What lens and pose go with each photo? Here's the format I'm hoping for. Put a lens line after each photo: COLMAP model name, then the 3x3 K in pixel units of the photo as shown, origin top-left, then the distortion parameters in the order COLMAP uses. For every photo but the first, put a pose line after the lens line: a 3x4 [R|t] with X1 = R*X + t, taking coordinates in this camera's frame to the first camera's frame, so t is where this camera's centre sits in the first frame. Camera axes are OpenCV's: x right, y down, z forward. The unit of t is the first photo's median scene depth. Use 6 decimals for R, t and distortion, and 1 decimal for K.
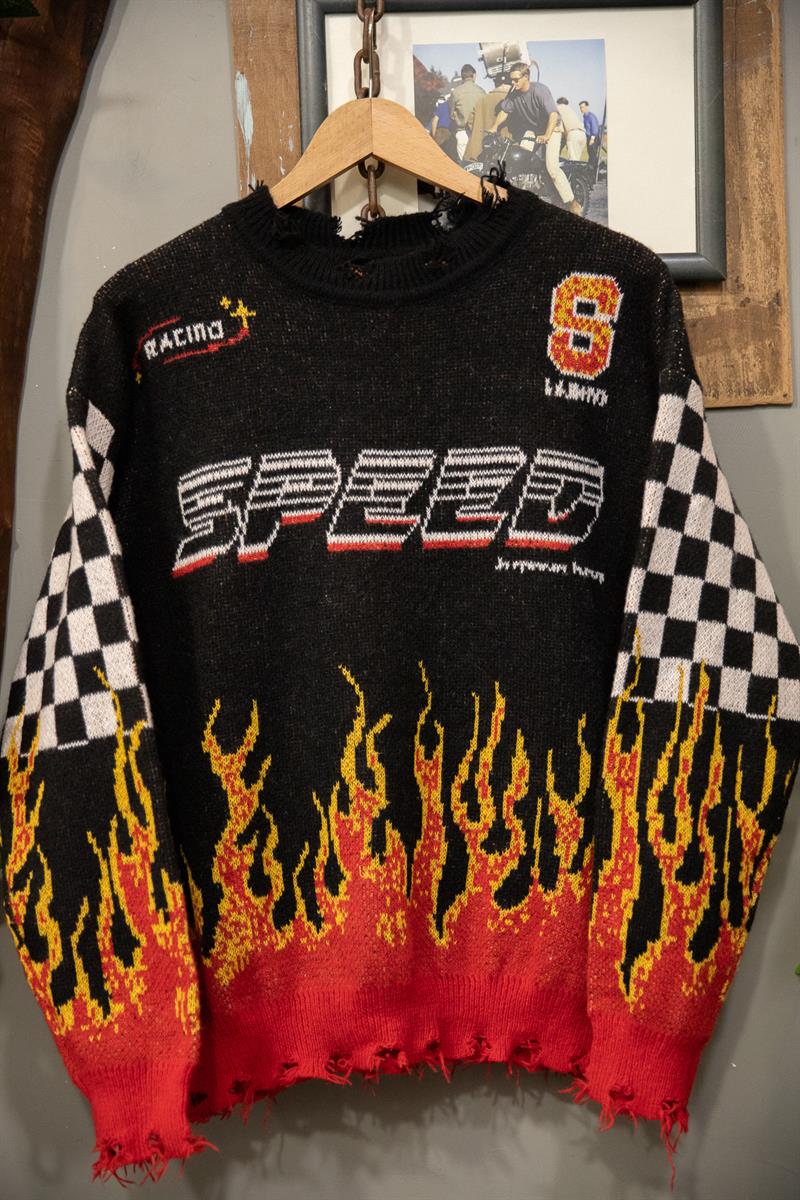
lens RADIAL K [[1838.4, 0, 405.1], [0, 1838.4, 629.5], [0, 0, 1]] dist [0.109392, 0.000000]
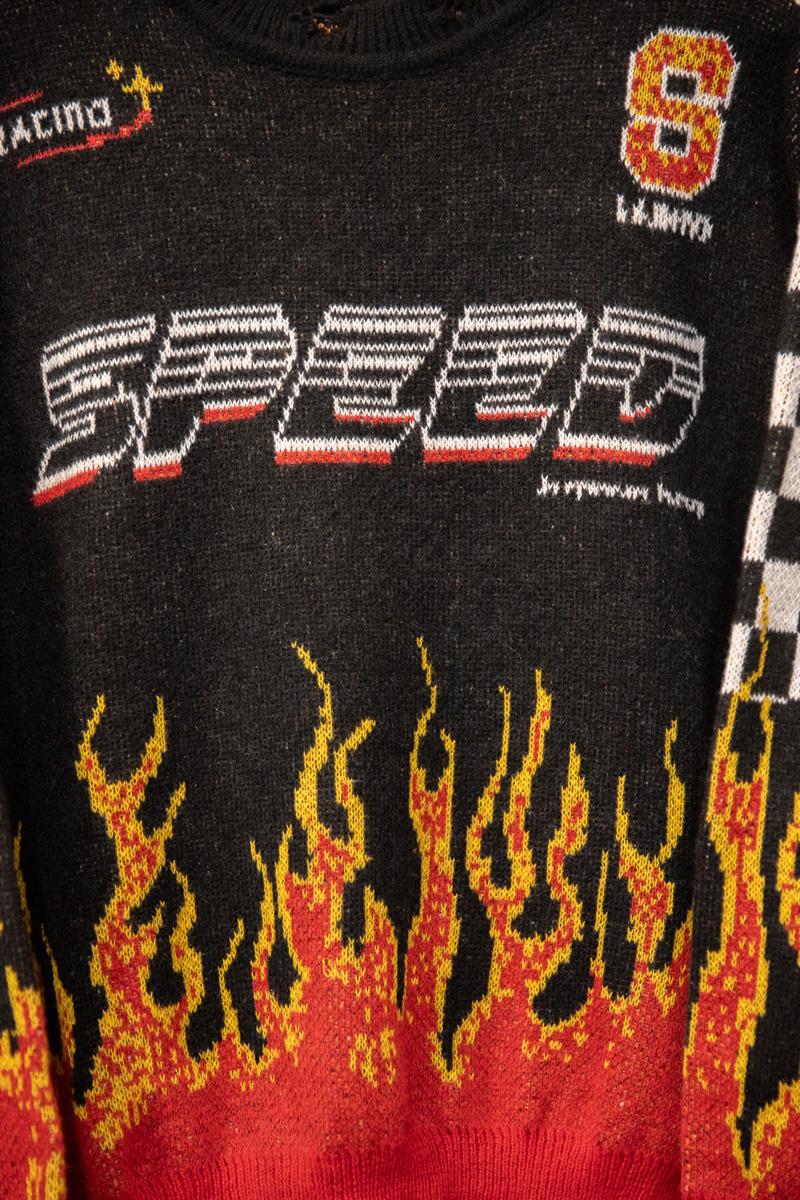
lens RADIAL K [[2152.4, 0, 371.7], [0, 2152.4, 631.5], [0, 0, 1]] dist [0.306888, 0.000000]
pose [[0.999987, 0.004059, -0.002976, -0.006136], [-0.004041, 0.999973, 0.006202, 0.010683], [0.003001, -0.006189, 0.999976, 0.247616]]
